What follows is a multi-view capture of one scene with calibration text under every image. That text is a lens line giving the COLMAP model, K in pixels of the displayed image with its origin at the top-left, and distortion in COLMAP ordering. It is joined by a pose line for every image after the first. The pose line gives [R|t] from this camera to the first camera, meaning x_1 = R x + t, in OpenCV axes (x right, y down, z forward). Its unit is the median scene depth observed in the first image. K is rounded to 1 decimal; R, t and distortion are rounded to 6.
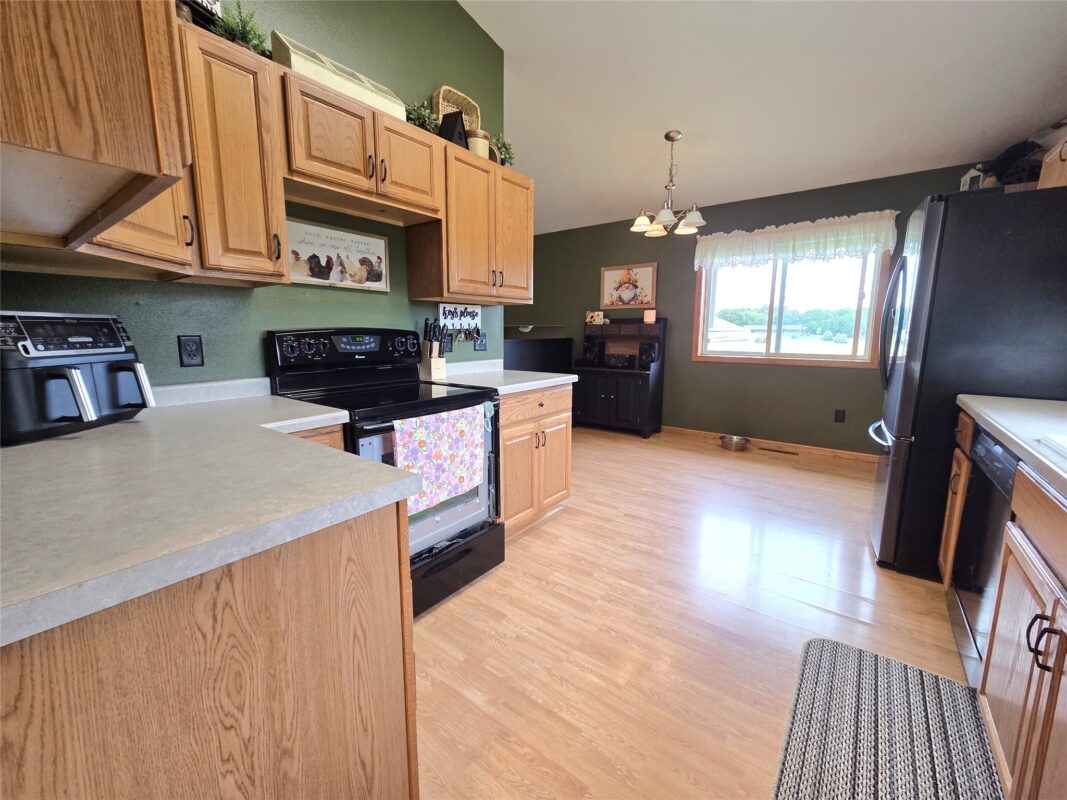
lens RADIAL K [[435.7, 0, 521.1], [0, 435.7, 395.5], [0, 0, 1]] dist [0.002347, -0.000532]
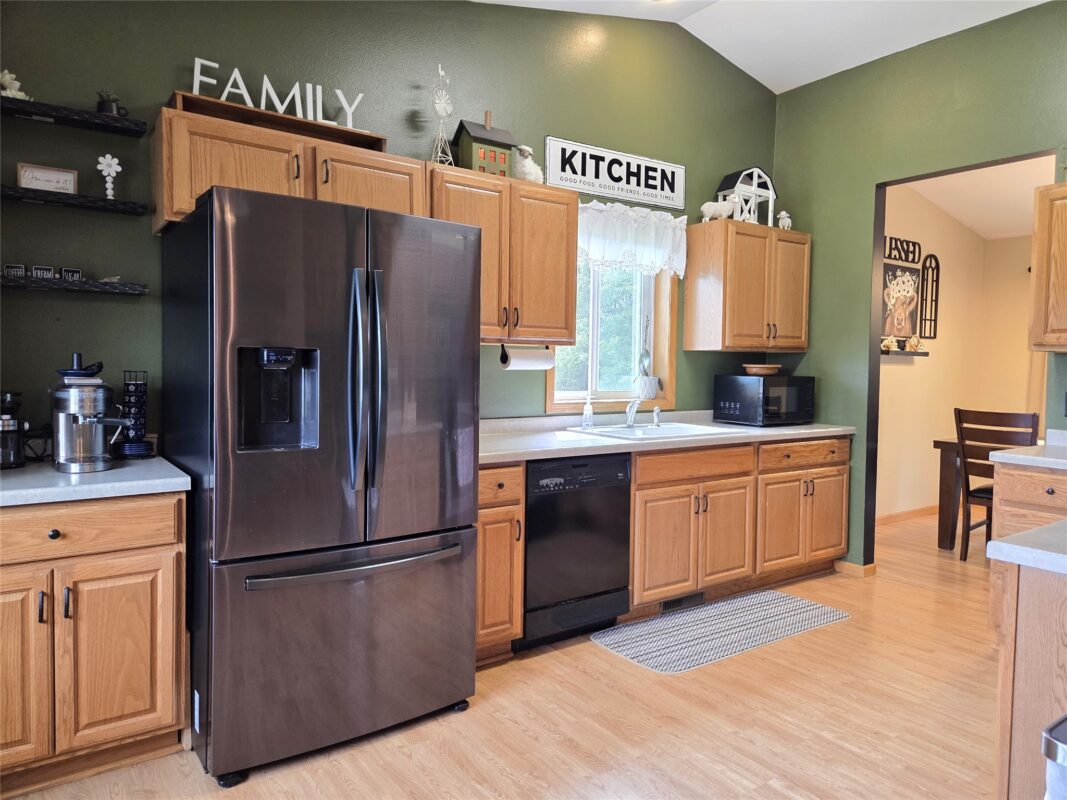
lens RADIAL K [[712.1, 0, 532.6], [0, 712.1, 390.2], [0, 0, 1]] dist [0.070980, -0.060460]
pose [[-0.961248, -0.027351, 0.274326, 0.402145], [0.024626, 0.982570, 0.184255, -0.346119], [-0.274584, 0.183870, -0.943820, 2.005243]]
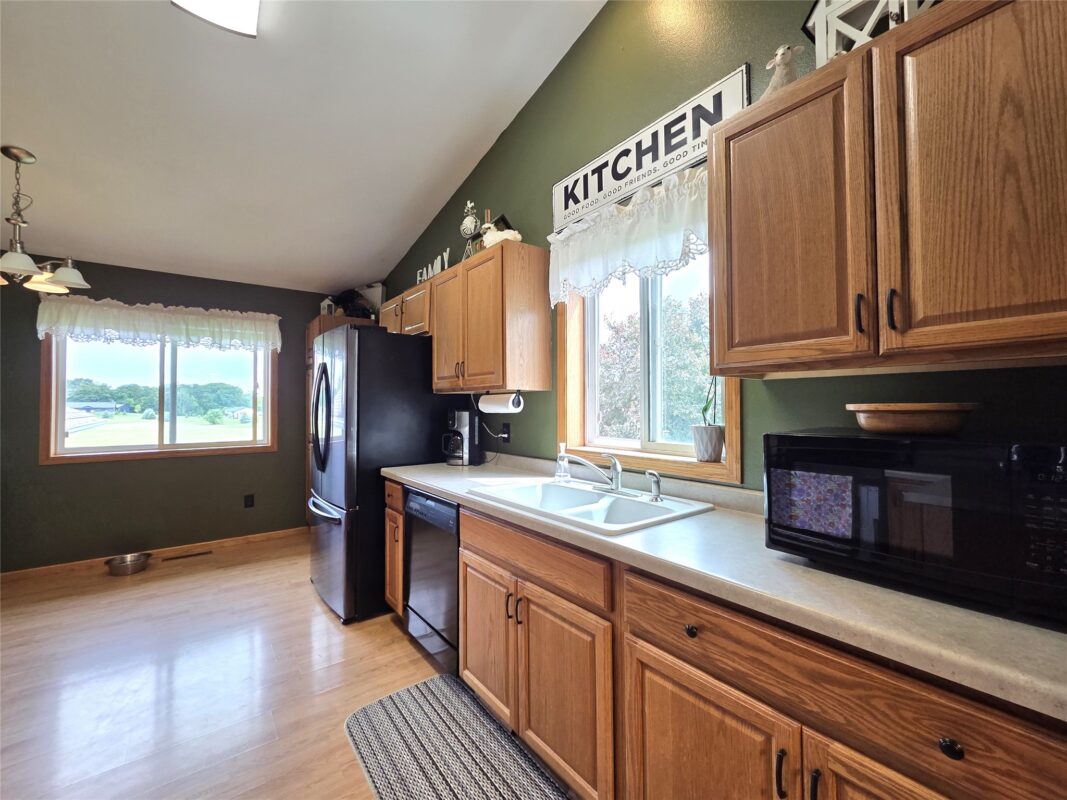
lens RADIAL K [[452.1, 0, 527.7], [0, 452.1, 394.0], [0, 0, 1]] dist [-0.000702, -0.000437]
pose [[0.260157, 0.019629, 0.965367, -0.219157], [0.151637, 0.986557, -0.060924, -0.065577], [-0.953585, 0.162235, 0.253684, 0.138380]]
